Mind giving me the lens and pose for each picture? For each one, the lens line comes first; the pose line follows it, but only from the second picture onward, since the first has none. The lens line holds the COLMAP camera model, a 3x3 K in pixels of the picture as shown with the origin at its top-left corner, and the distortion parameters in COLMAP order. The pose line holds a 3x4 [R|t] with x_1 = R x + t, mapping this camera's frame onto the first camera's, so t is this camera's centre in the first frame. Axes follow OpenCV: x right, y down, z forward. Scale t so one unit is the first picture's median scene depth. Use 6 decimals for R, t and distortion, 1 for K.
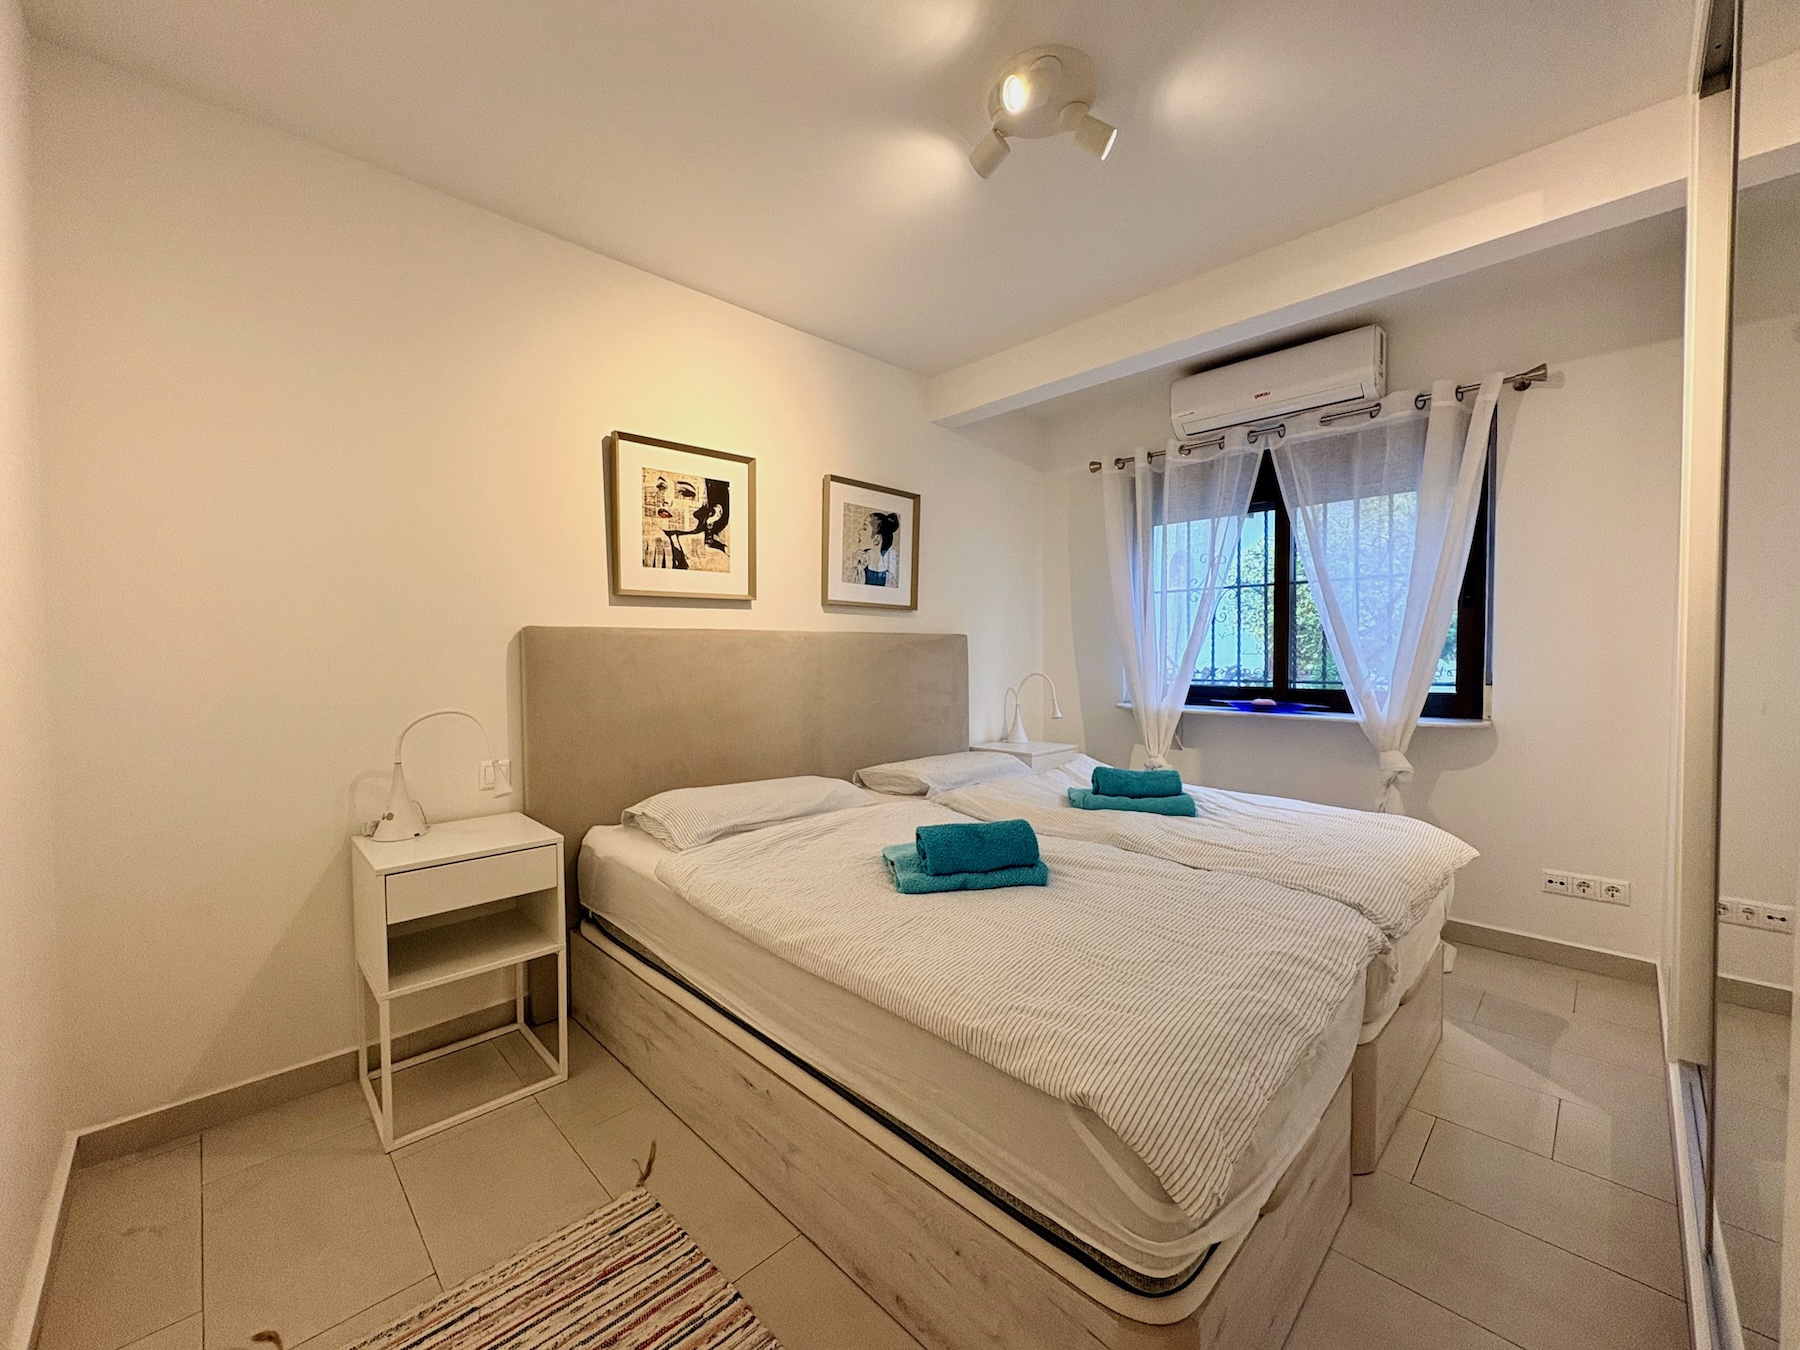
lens RADIAL K [[714.0, 0, 899.9], [0, 714.0, 671.8], [0, 0, 1]] dist [-0.001486, 0.000140]
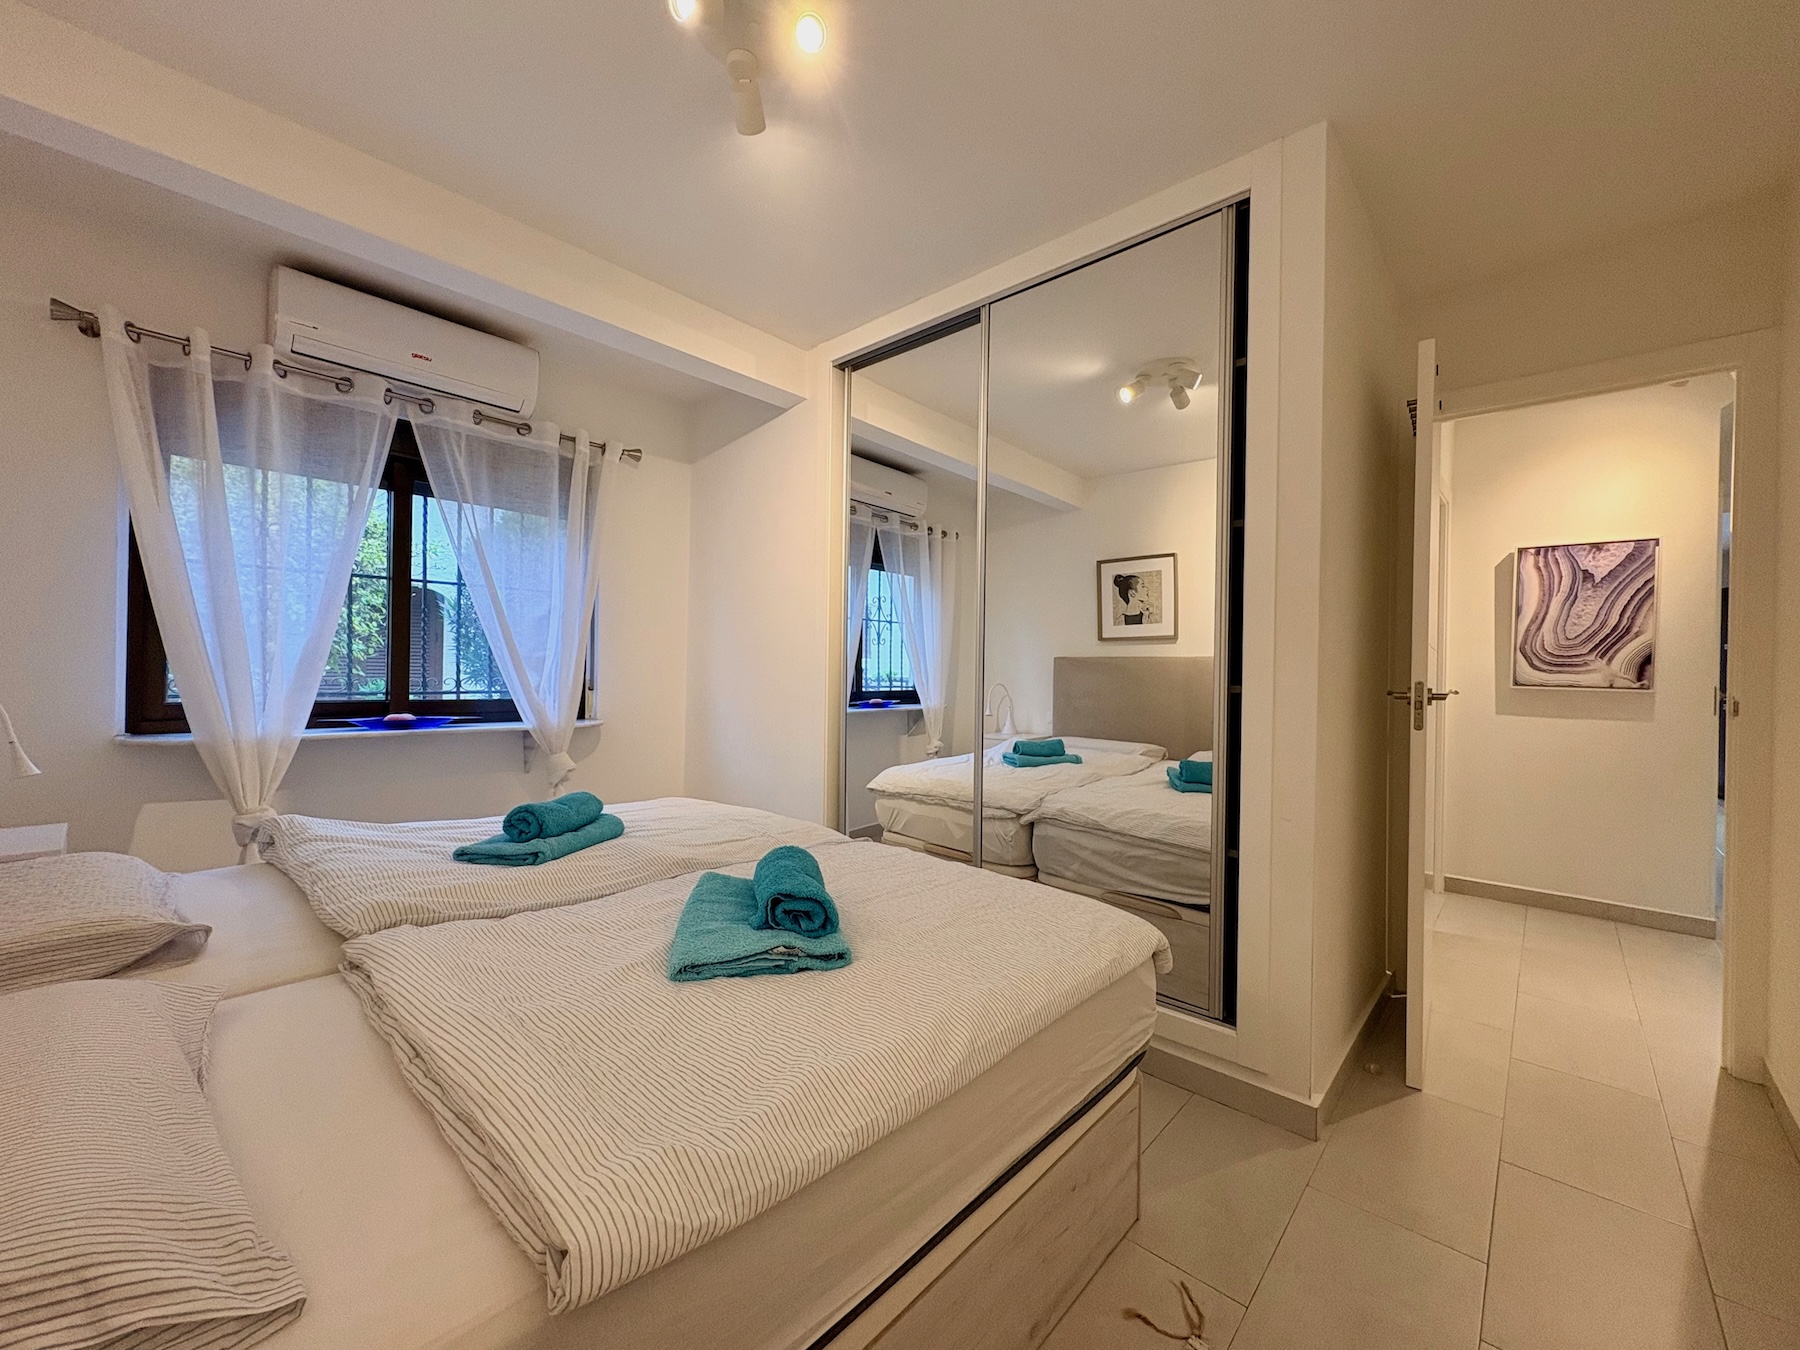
lens RADIAL K [[717.1, 0, 898.2], [0, 717.1, 671.6], [0, 0, 1]] dist [0.000571, 0.000494]
pose [[-0.039985, 0.005440, 0.999185, -0.358778], [0.004627, 0.999975, -0.005260, -0.004408], [-0.999190, 0.004413, -0.040009, 0.448610]]
